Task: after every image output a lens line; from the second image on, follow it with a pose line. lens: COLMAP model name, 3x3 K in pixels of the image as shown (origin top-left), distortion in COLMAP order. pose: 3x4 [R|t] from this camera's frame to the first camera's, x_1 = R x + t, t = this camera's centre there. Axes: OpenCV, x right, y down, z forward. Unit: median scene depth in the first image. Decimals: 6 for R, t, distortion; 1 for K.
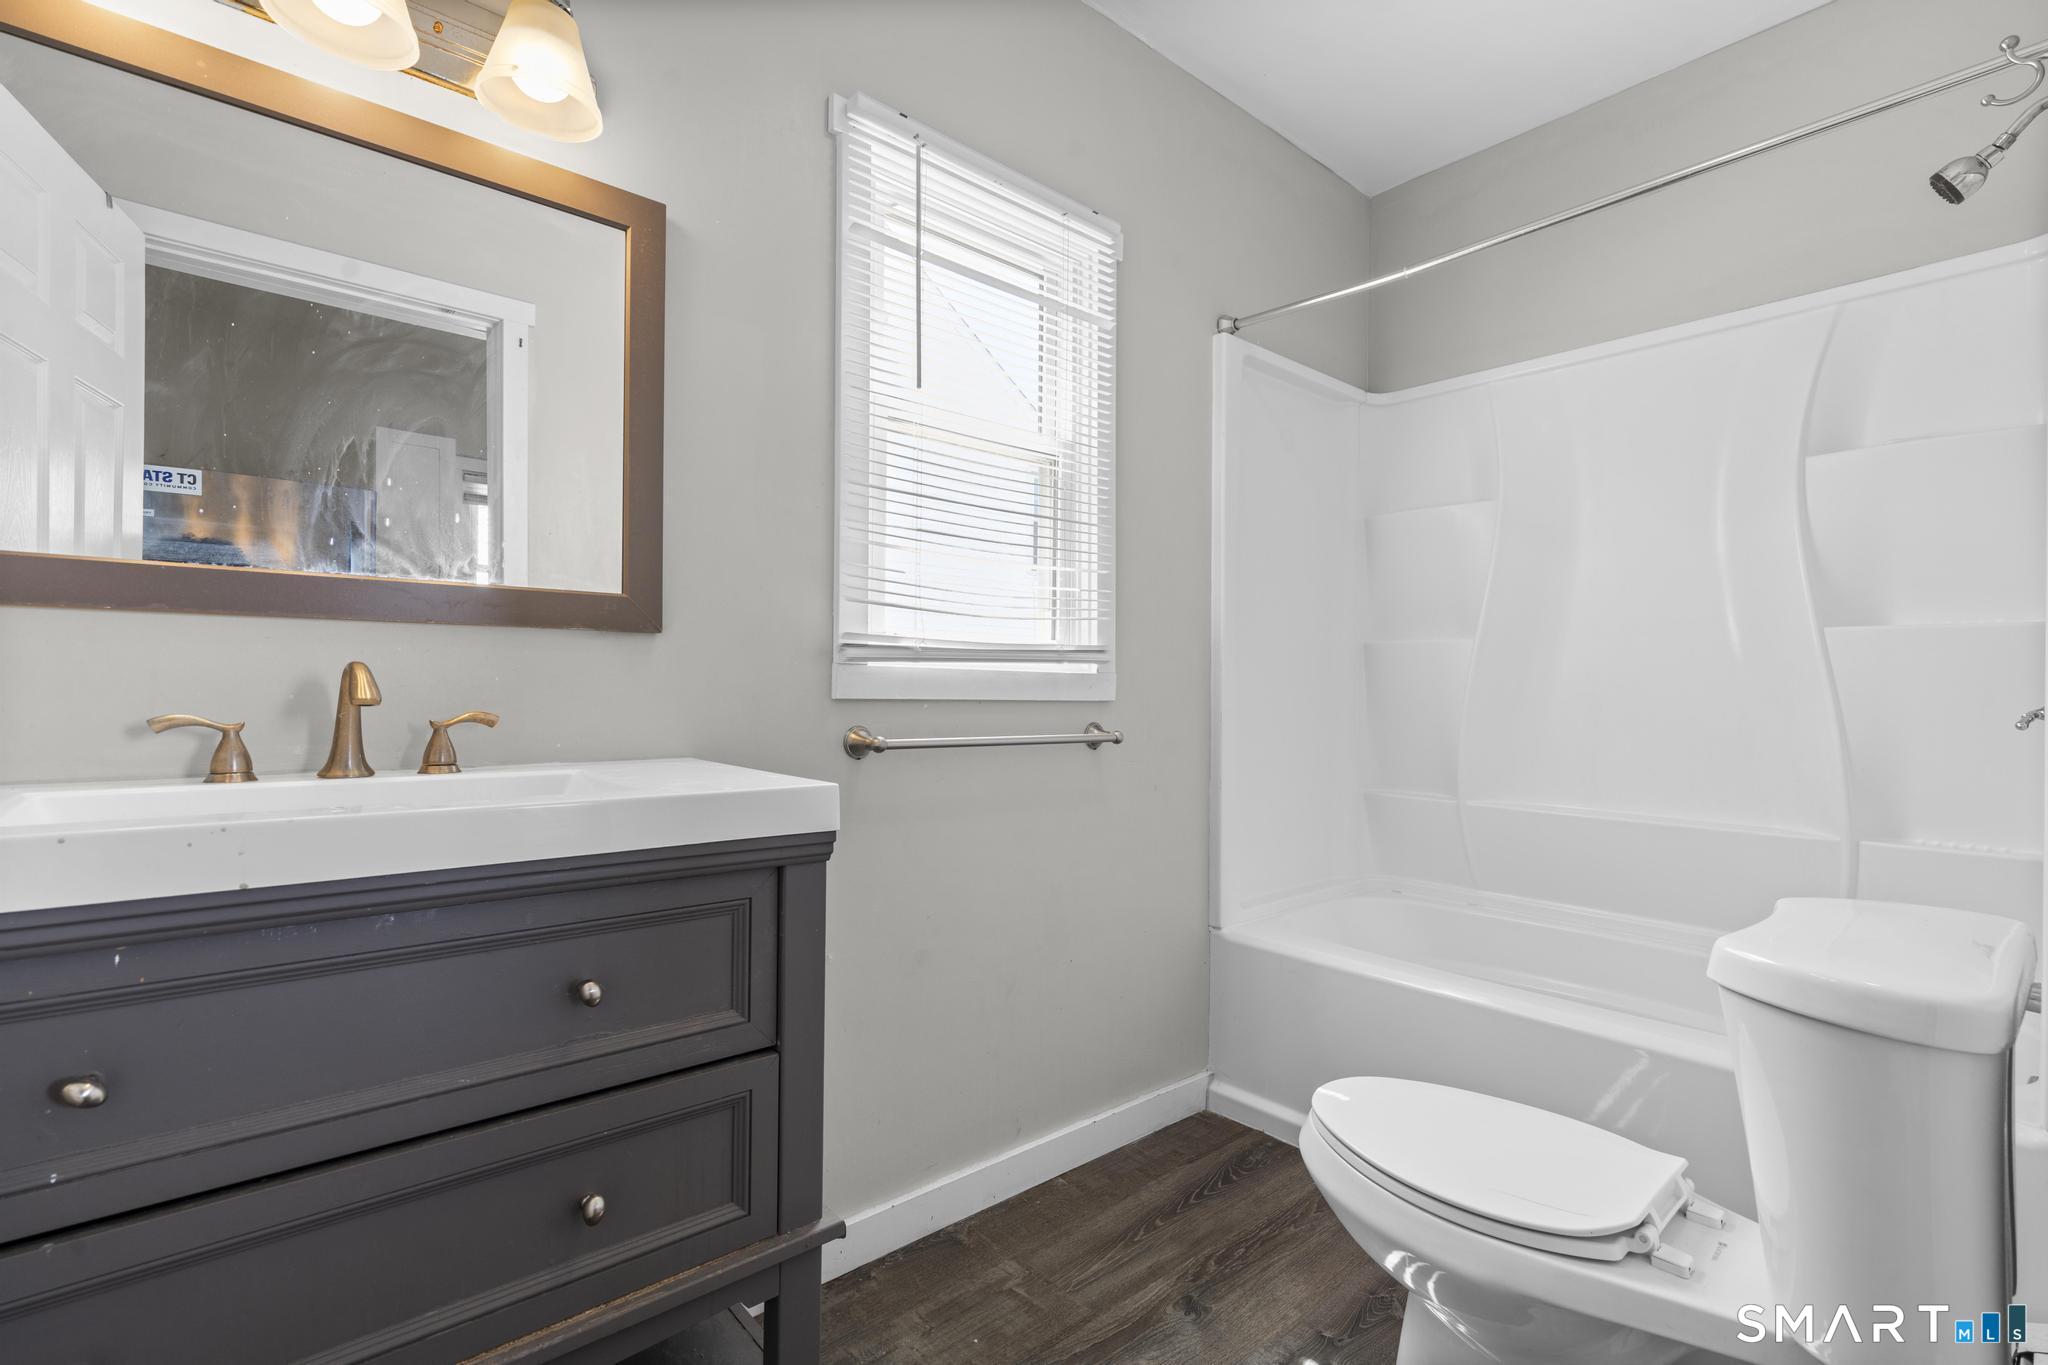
lens RADIAL K [[919.8, 0, 1033.7], [0, 919.8, 703.3], [0, 0, 1]] dist [-0.007641, 0.003230]
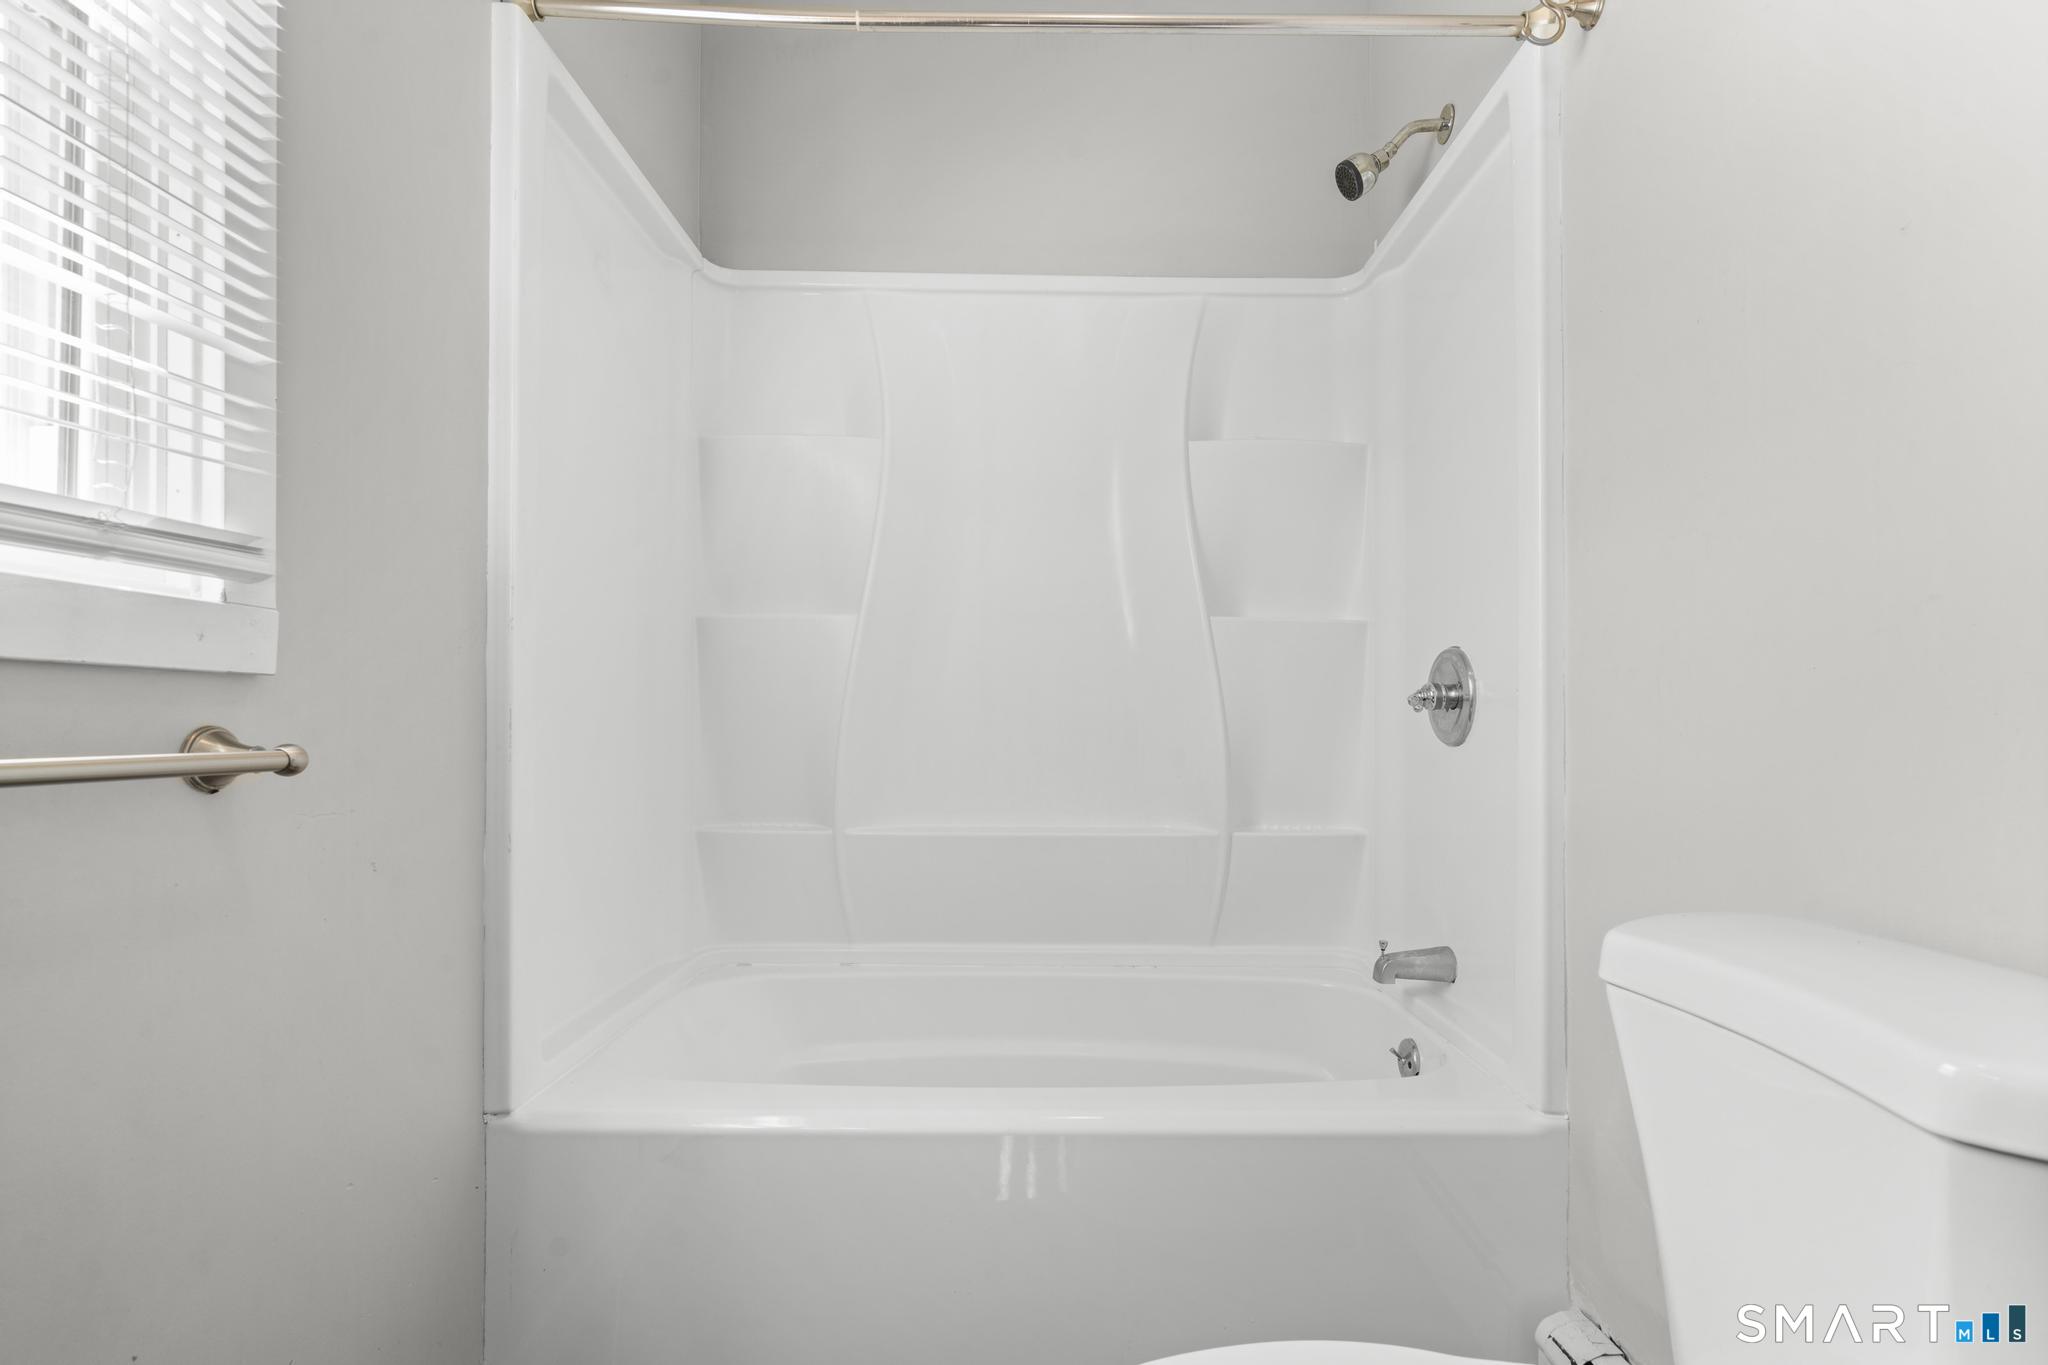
lens RADIAL K [[919.8, 0, 1028.9], [0, 919.8, 713.5], [0, 0, 1]] dist [-0.007641, 0.003230]
pose [[0.657909, -0.002492, 0.753093, -0.000216], [0.013357, 0.999876, -0.008360, 0.029650], [-0.752979, 0.015559, 0.657860, 0.592846]]
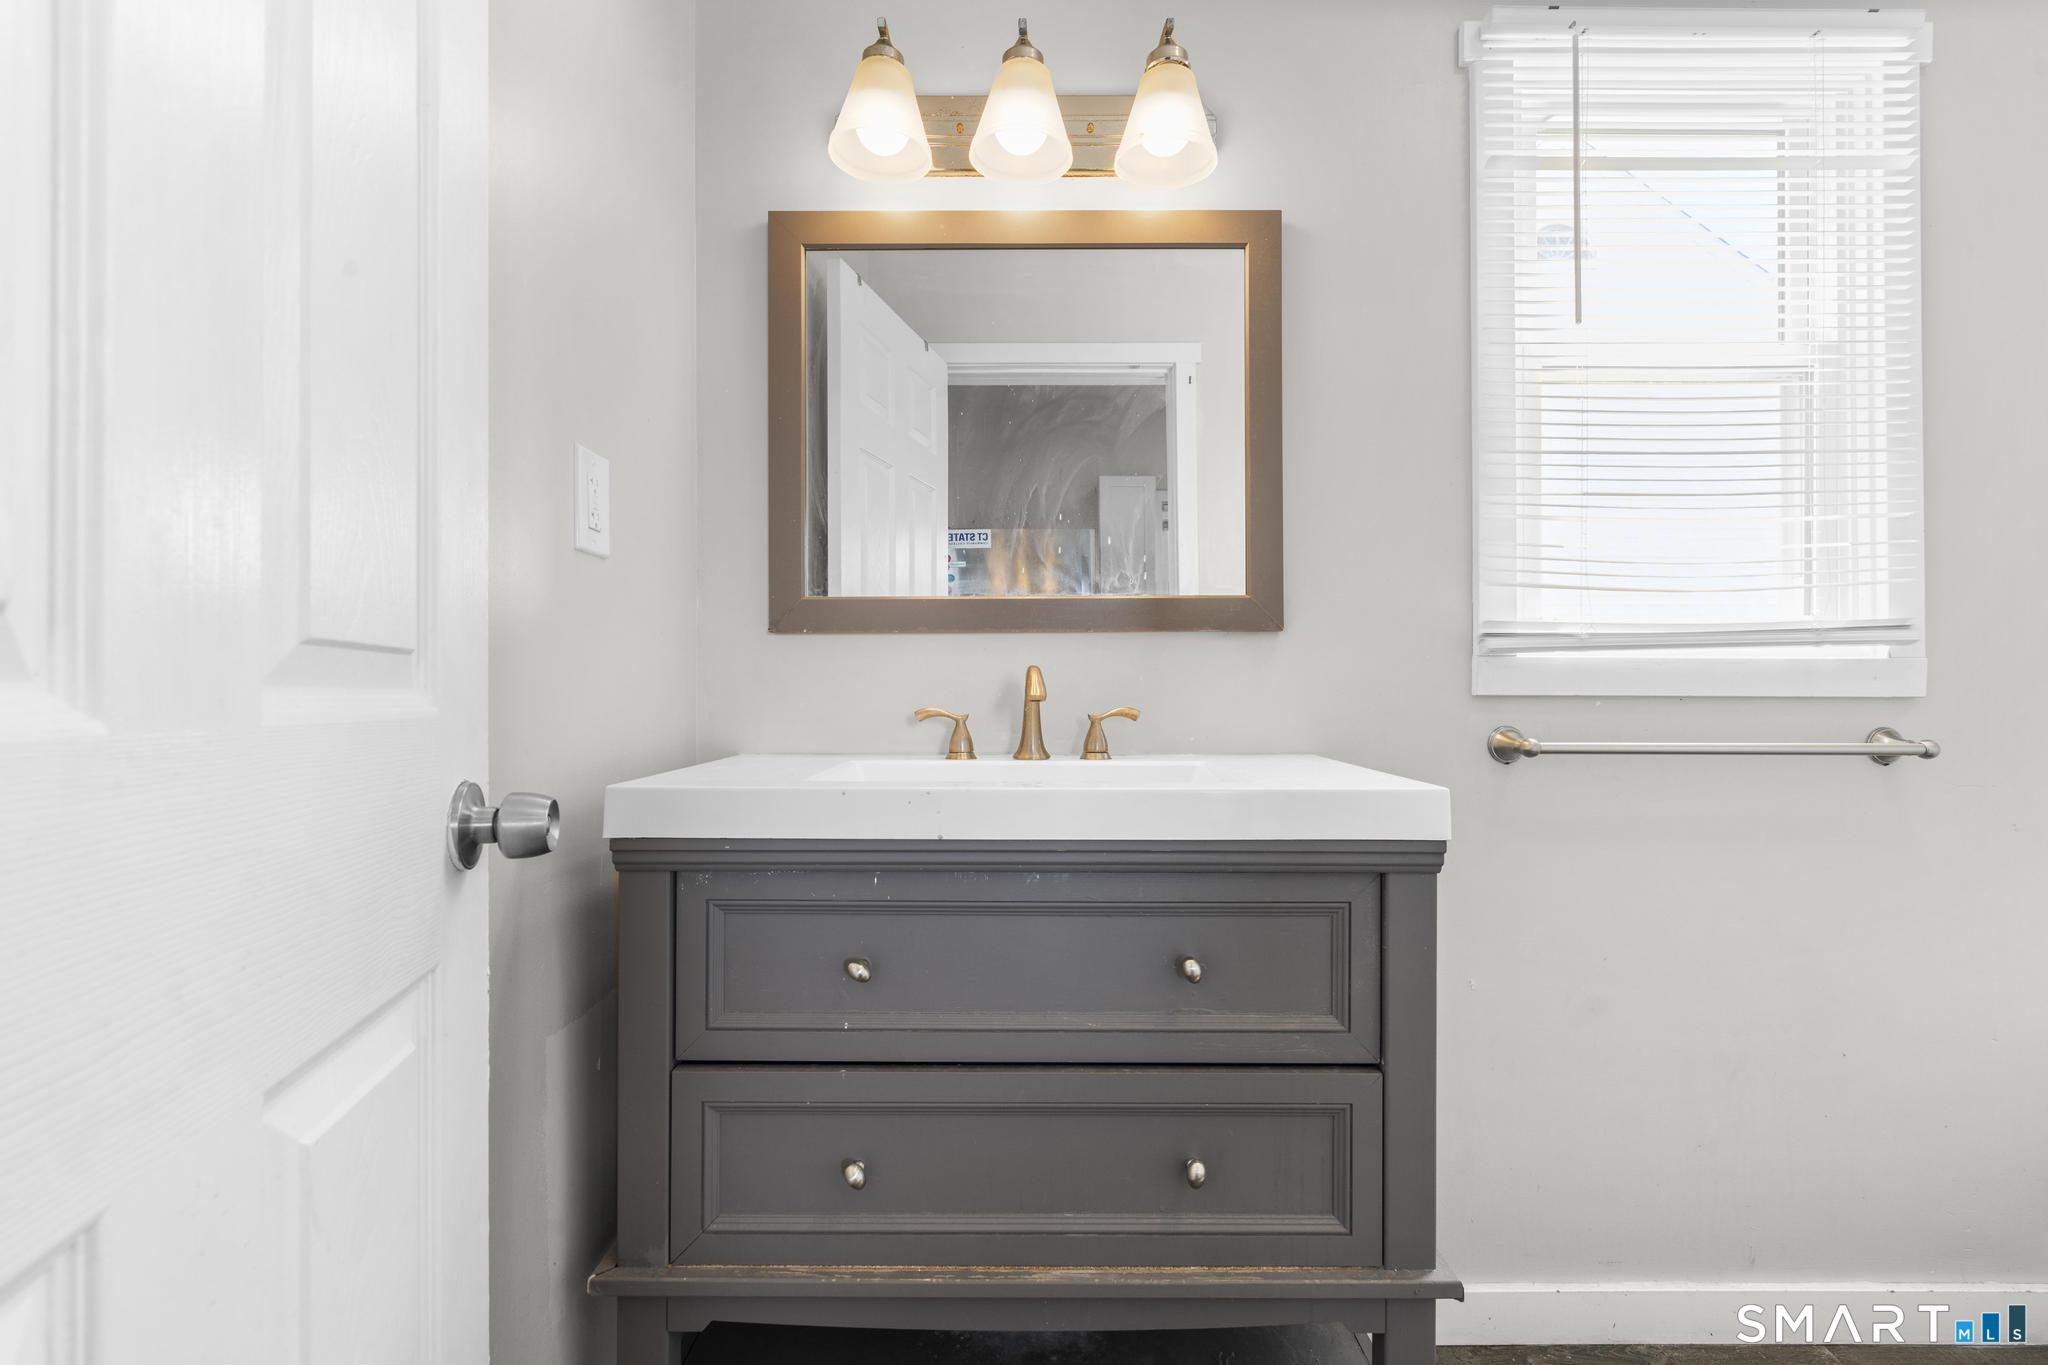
lens RADIAL K [[919.8, 0, 1023.0], [0, 919.8, 699.2], [0, 0, 1]] dist [-0.007641, 0.003230]
pose [[0.751860, -0.002290, -0.659319, 0.040245], [-0.000587, 0.999991, -0.004142, 0.002794], [0.659322, 0.003502, 0.751852, 0.034764]]
